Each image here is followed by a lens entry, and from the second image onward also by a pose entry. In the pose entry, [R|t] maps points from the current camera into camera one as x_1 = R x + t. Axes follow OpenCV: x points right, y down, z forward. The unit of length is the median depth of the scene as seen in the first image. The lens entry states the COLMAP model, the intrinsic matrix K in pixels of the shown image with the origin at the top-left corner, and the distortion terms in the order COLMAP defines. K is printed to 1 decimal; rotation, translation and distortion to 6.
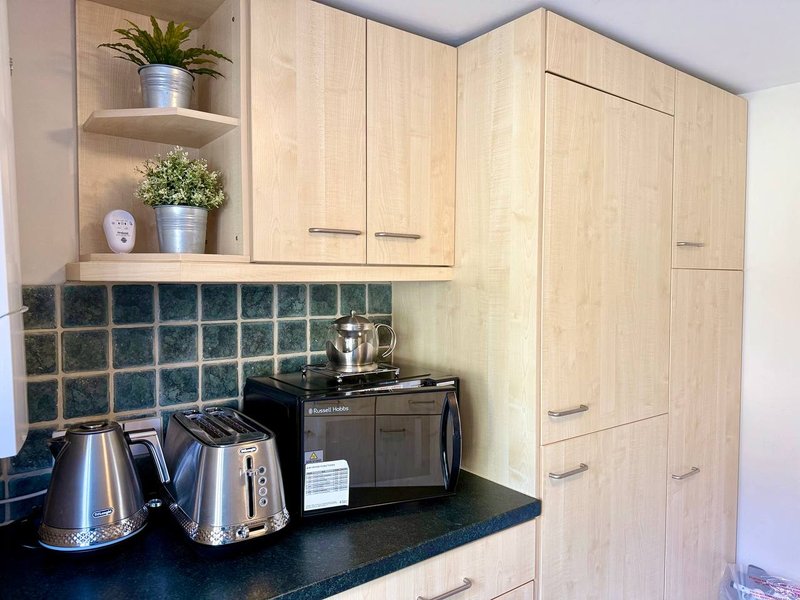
lens RADIAL K [[565.2, 0, 404.1], [0, 565.2, 305.3], [0, 0, 1]] dist [0.072979, -0.097531]
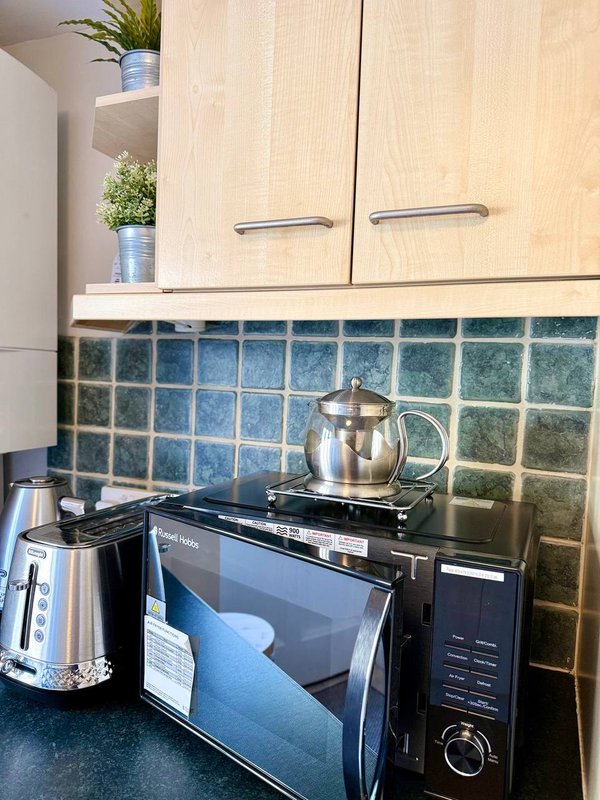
lens RADIAL K [[567.4, 0, 302.3], [0, 567.4, 408.5], [0, 0, 1]] dist [0.004654, -0.009123]
pose [[0.474486, 0.068409, -0.877601, 0.375980], [-0.077297, 0.996362, 0.035875, 0.023393], [0.876863, 0.050814, 0.478048, 0.753602]]
